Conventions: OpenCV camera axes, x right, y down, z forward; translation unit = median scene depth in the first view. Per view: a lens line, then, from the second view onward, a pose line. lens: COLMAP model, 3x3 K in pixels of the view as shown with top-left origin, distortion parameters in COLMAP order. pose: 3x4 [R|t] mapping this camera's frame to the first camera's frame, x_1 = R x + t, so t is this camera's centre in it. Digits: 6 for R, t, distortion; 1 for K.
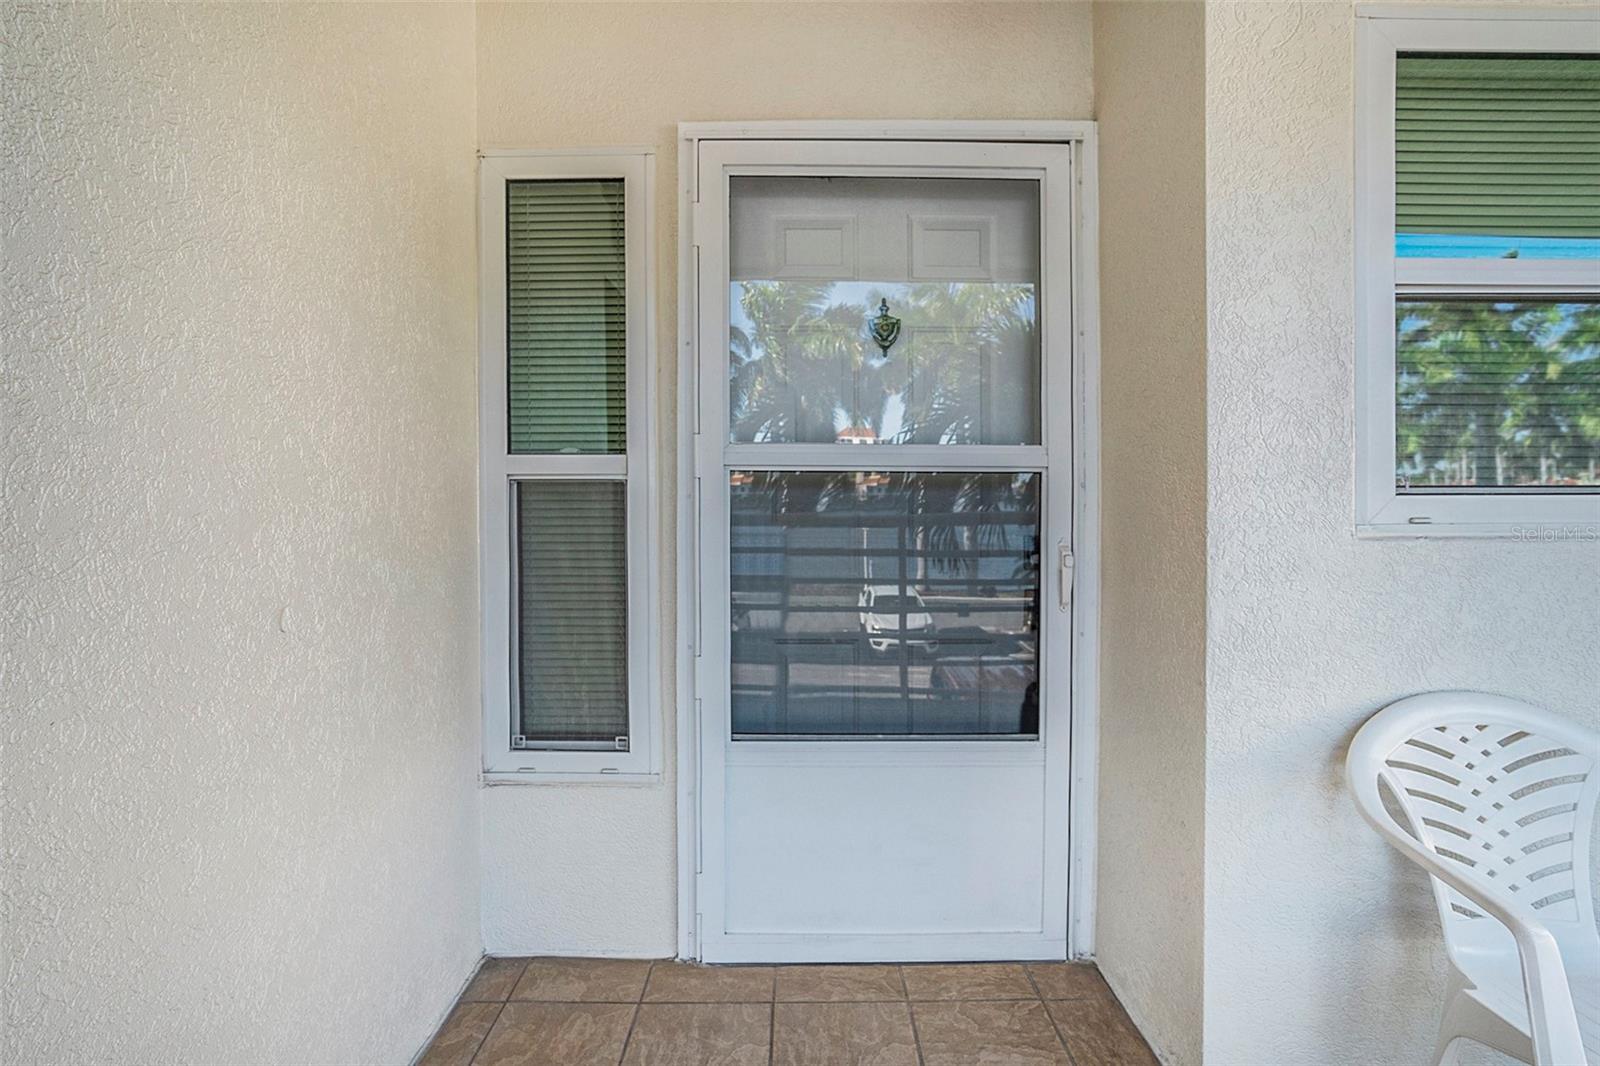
lens RADIAL K [[770.0, 0, 795.9], [0, 770.0, 515.0], [0, 0, 1]] dist [-0.026990, 0.009068]
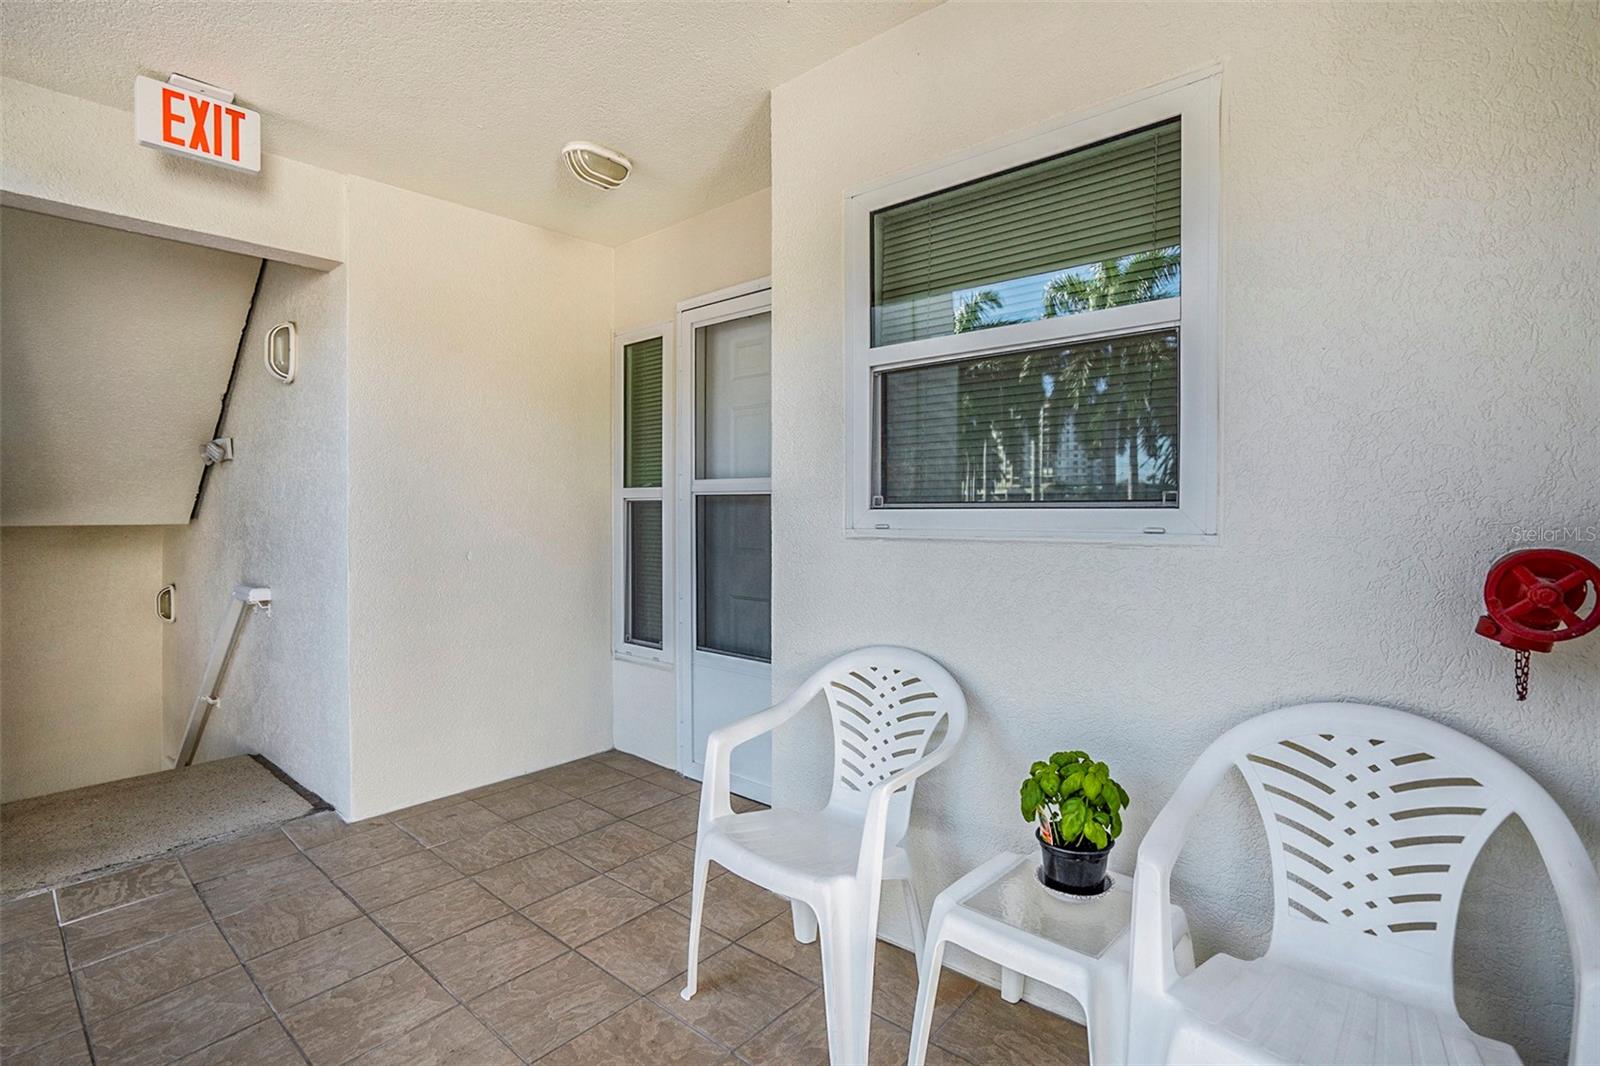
lens RADIAL K [[710.2, 0, 849.4], [0, 710.2, 504.5], [0, 0, 1]] dist [-0.068826, 0.000097]
pose [[0.808034, -0.012574, -0.589002, 1.298935], [0.007326, 0.999909, -0.011296, -0.016498], [0.589091, 0.004812, 0.808052, -0.107395]]
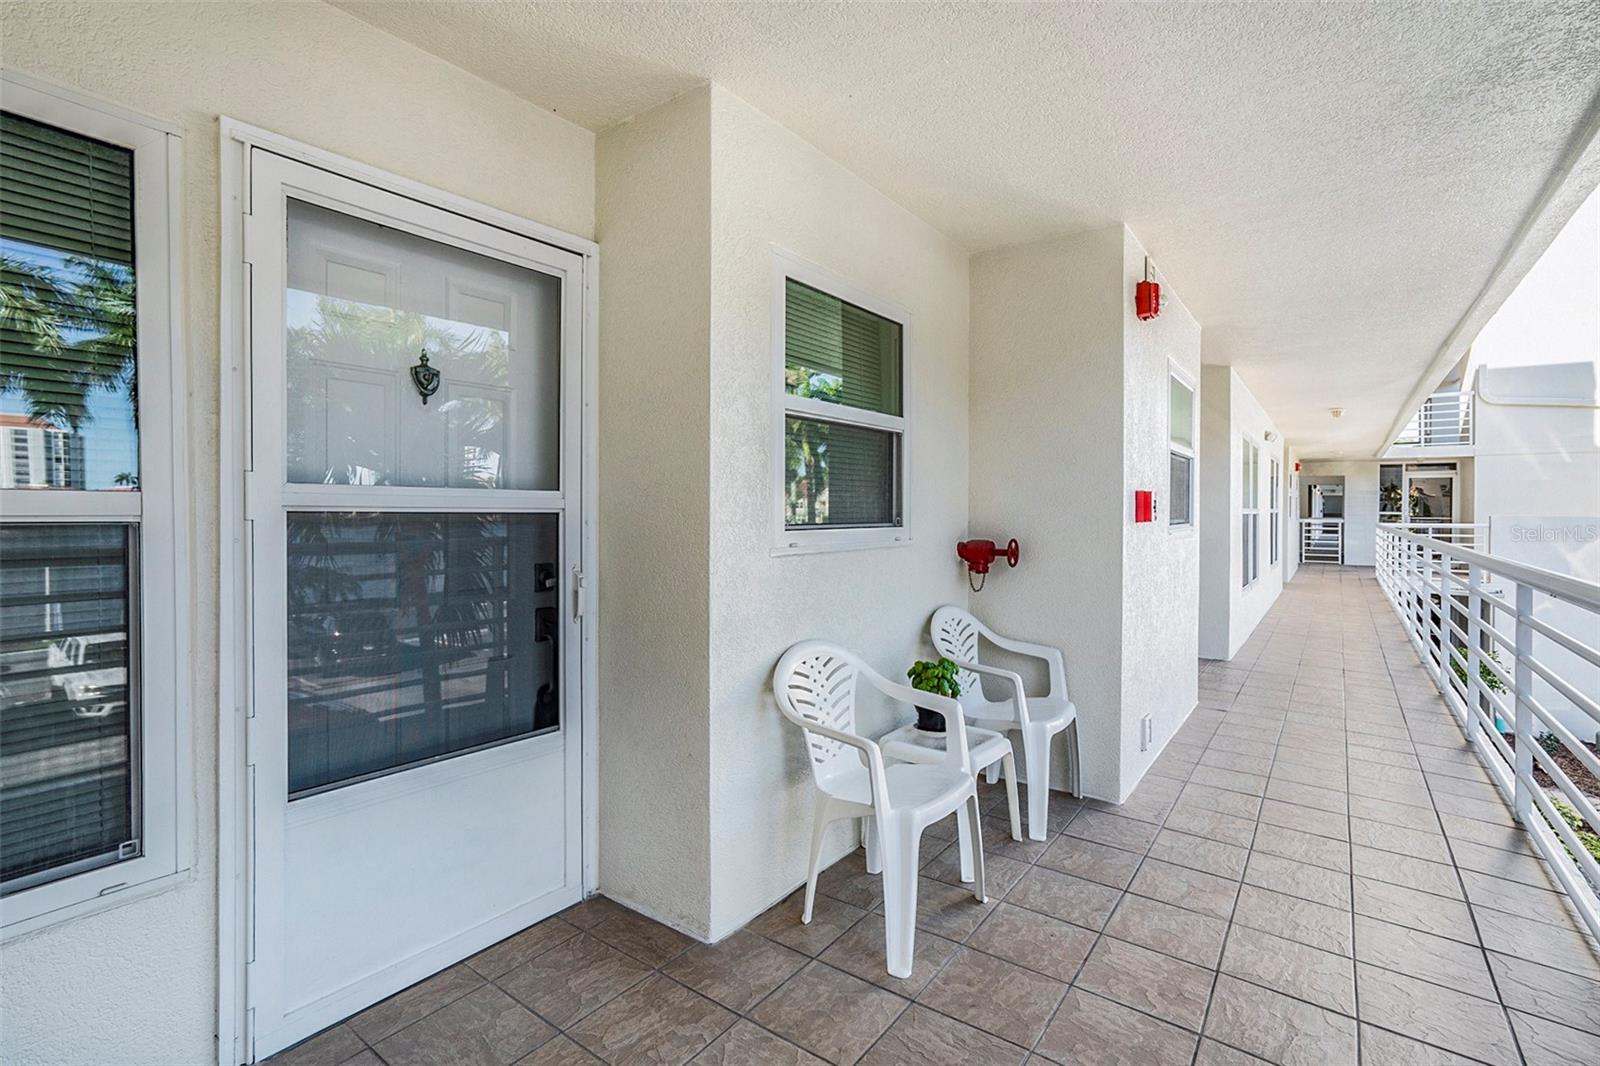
lens RADIAL K [[737.1, 0, 800.0], [0, 737.1, 533.0], [0, 0, 1]] dist [-0.000711, 0.016956]
pose [[0.615146, -0.018072, 0.788206, -0.397474], [0.016970, 0.999809, 0.009679, -0.029590], [-0.788231, 0.007422, 0.615335, -0.041921]]
